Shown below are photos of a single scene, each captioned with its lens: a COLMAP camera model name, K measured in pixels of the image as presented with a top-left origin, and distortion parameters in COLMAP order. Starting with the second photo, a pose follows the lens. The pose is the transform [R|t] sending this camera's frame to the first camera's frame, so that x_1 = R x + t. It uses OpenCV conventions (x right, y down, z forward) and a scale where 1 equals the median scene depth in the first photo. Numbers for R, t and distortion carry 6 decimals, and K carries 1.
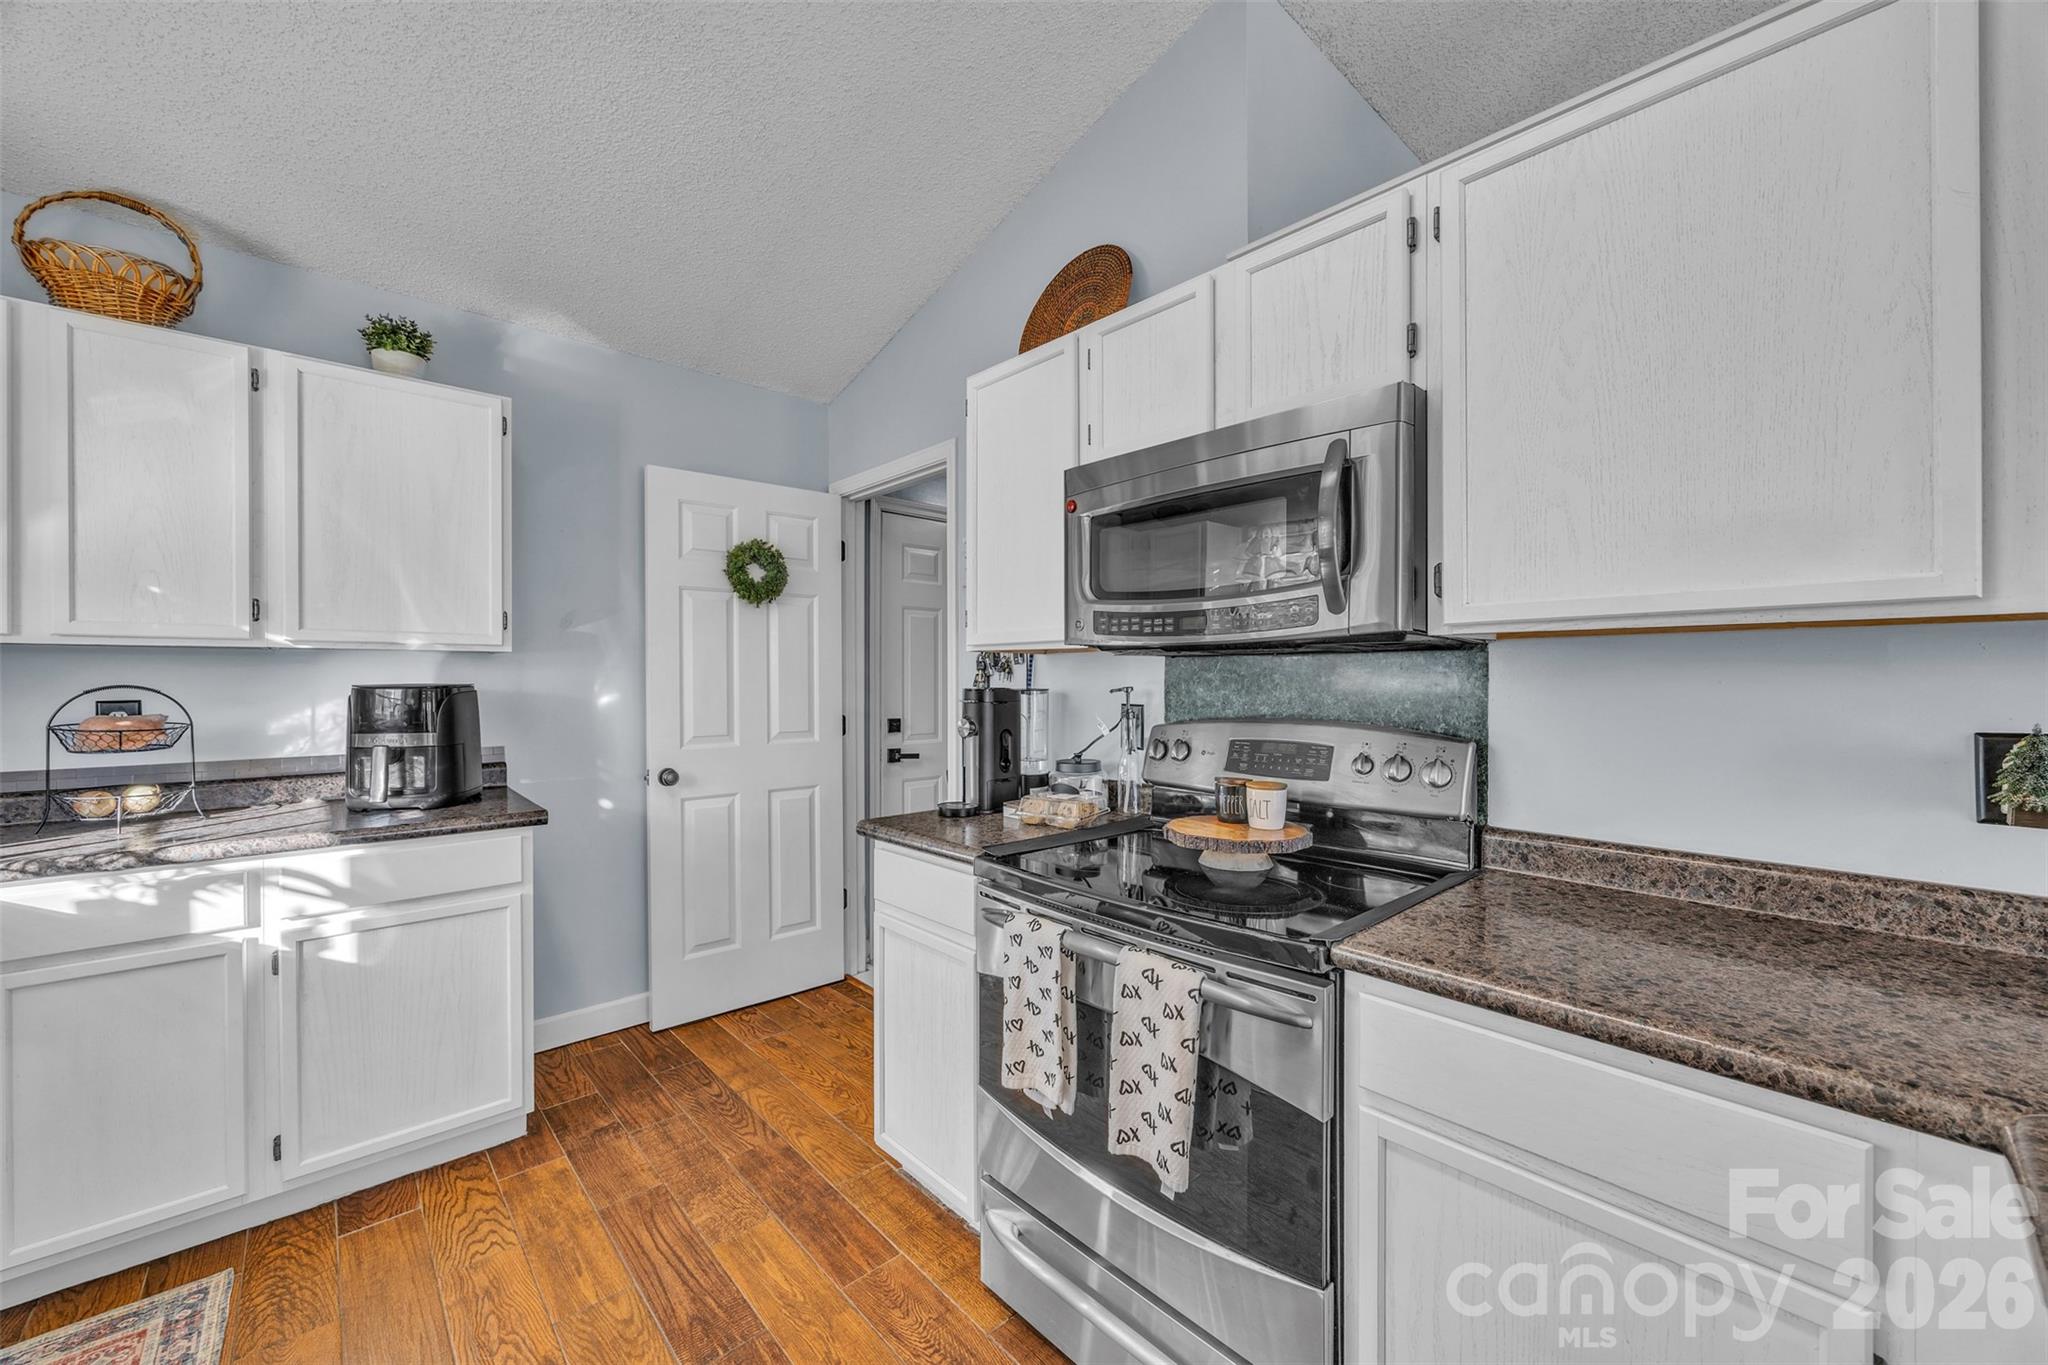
lens RADIAL K [[785.4, 0, 1022.9], [0, 785.4, 681.6], [0, 0, 1]] dist [-0.001490, -0.000562]
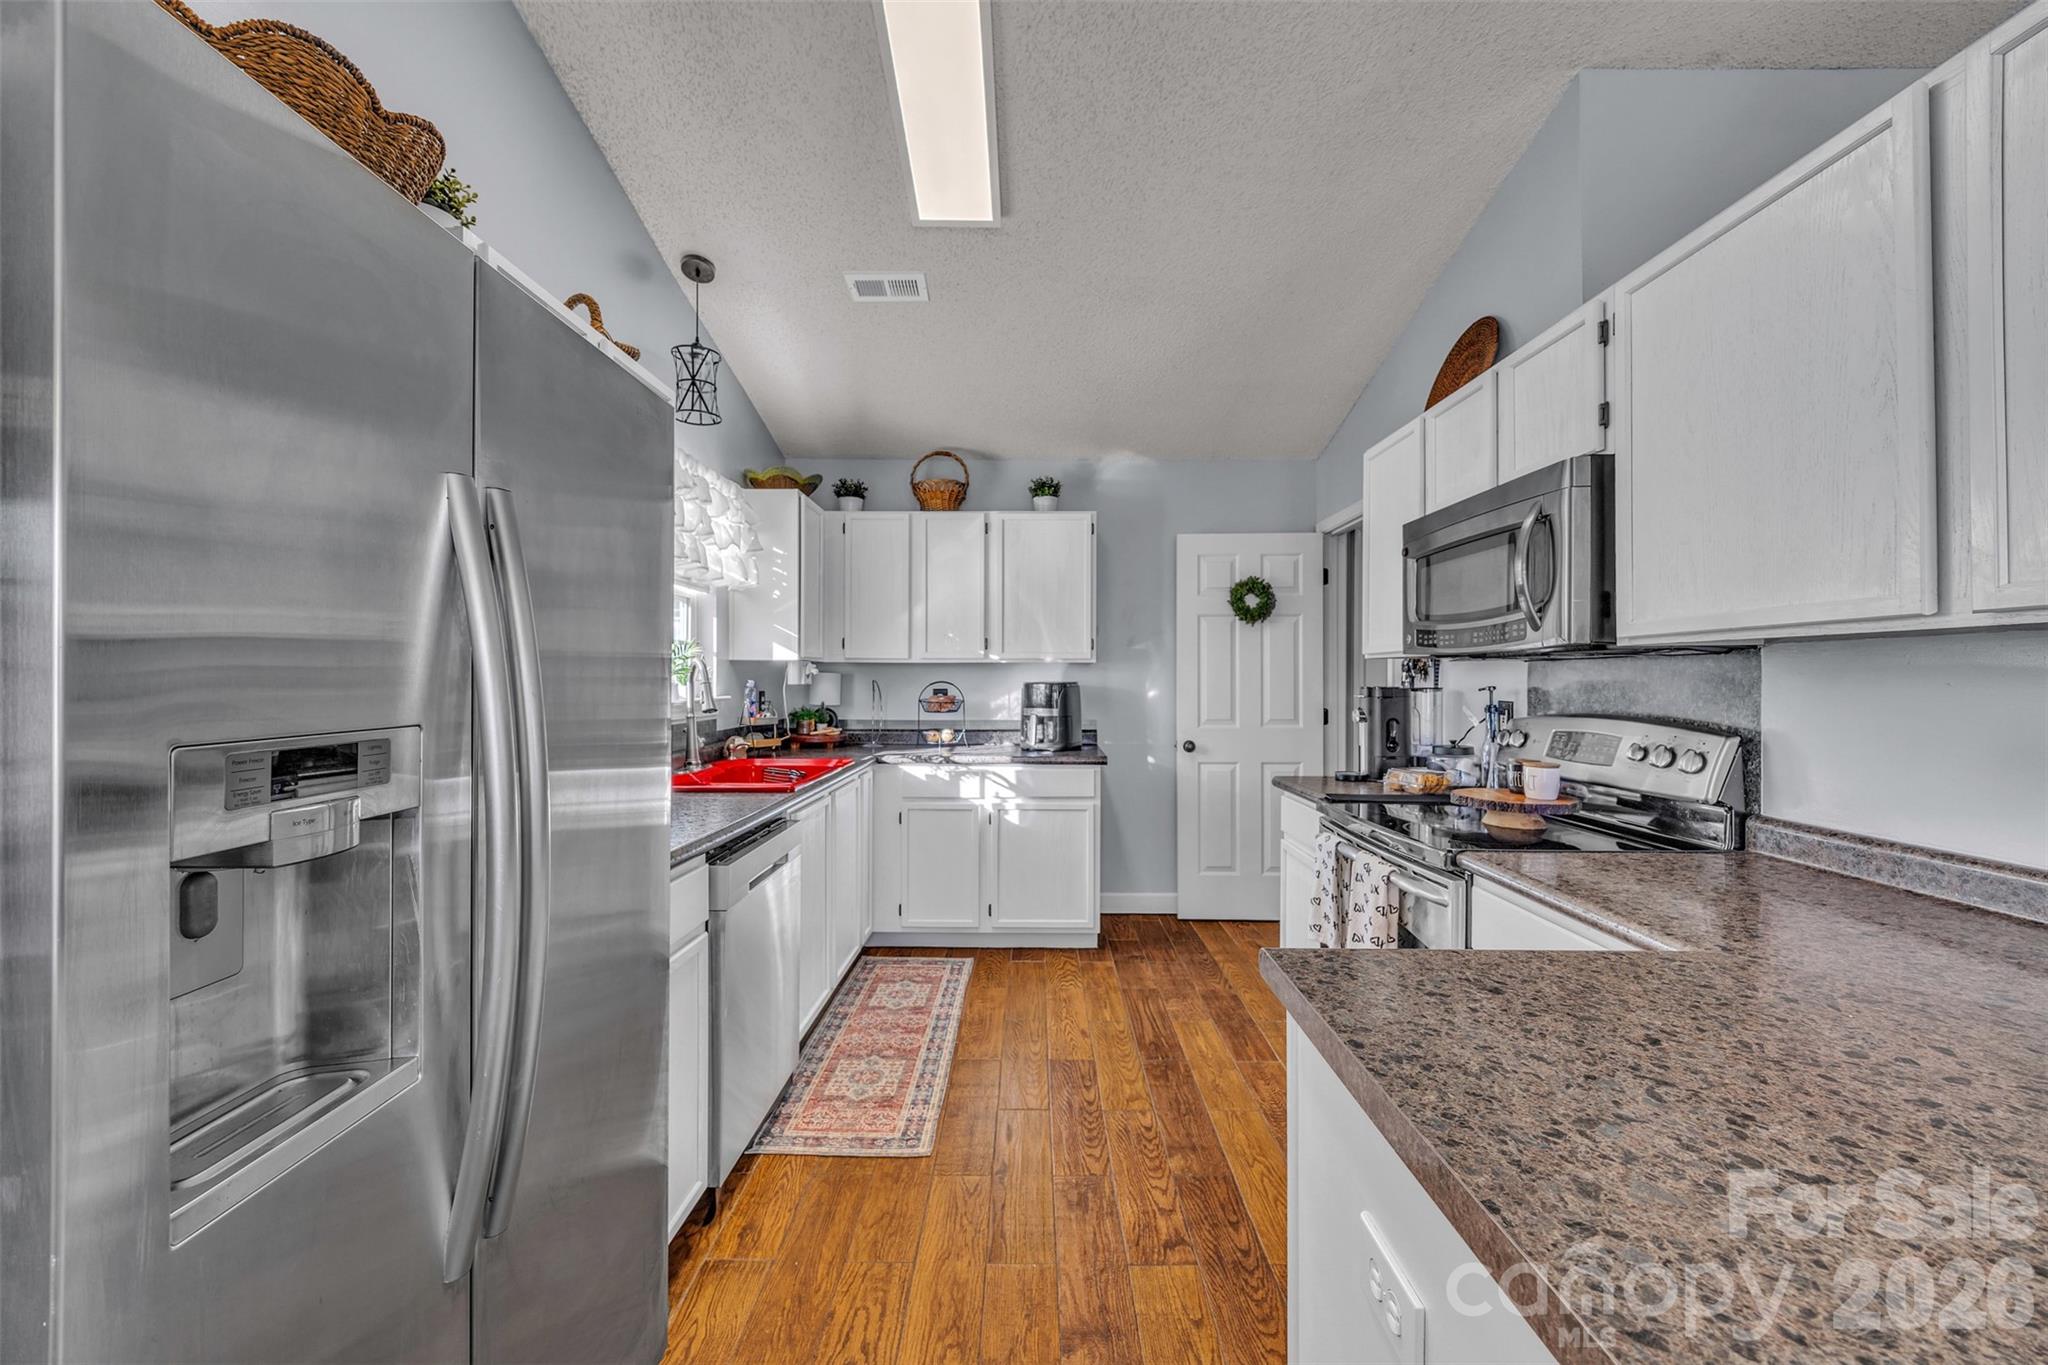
lens RADIAL K [[779.3, 0, 1026.9], [0, 779.3, 676.6], [0, 0, 1]] dist [-0.005188, -0.000183]
pose [[0.731816, 0.000527, -0.681502, 0.429576], [-0.005642, 0.999970, -0.005286, 0.001822], [0.681479, 0.007713, 0.731797, -0.362643]]
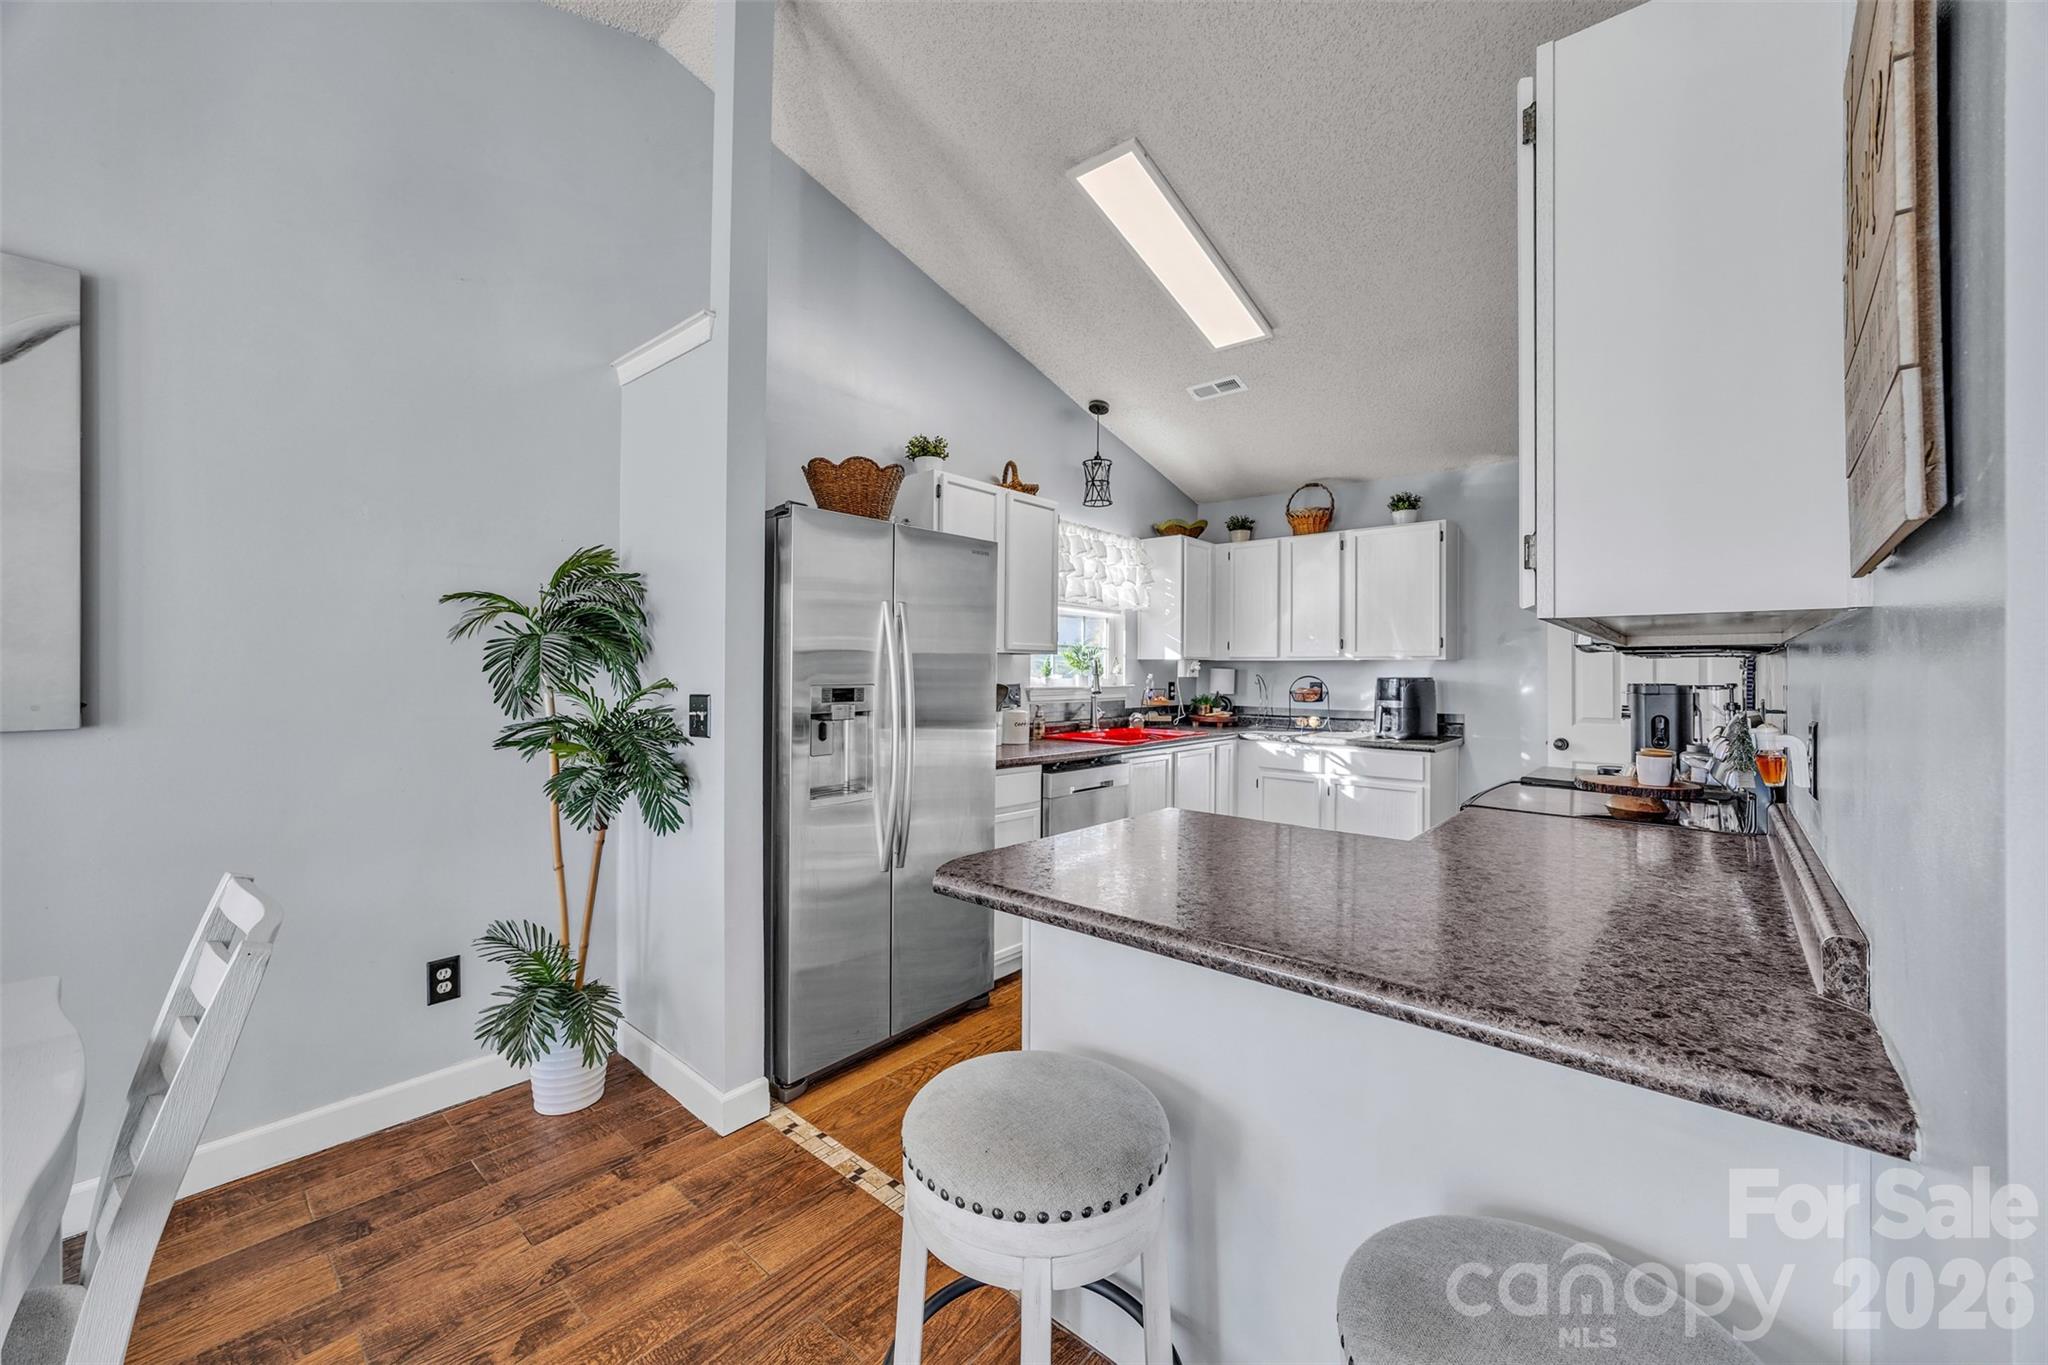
lens RADIAL K [[787.4, 0, 1029.3], [0, 787.4, 671.8], [0, 0, 1]] dist [0.002858, 0.000040]
pose [[0.118005, 0.001682, -0.993012, 1.194866], [-0.012306, 0.999924, 0.000232, 0.001638], [0.992937, 0.012193, 0.118017, -0.188464]]
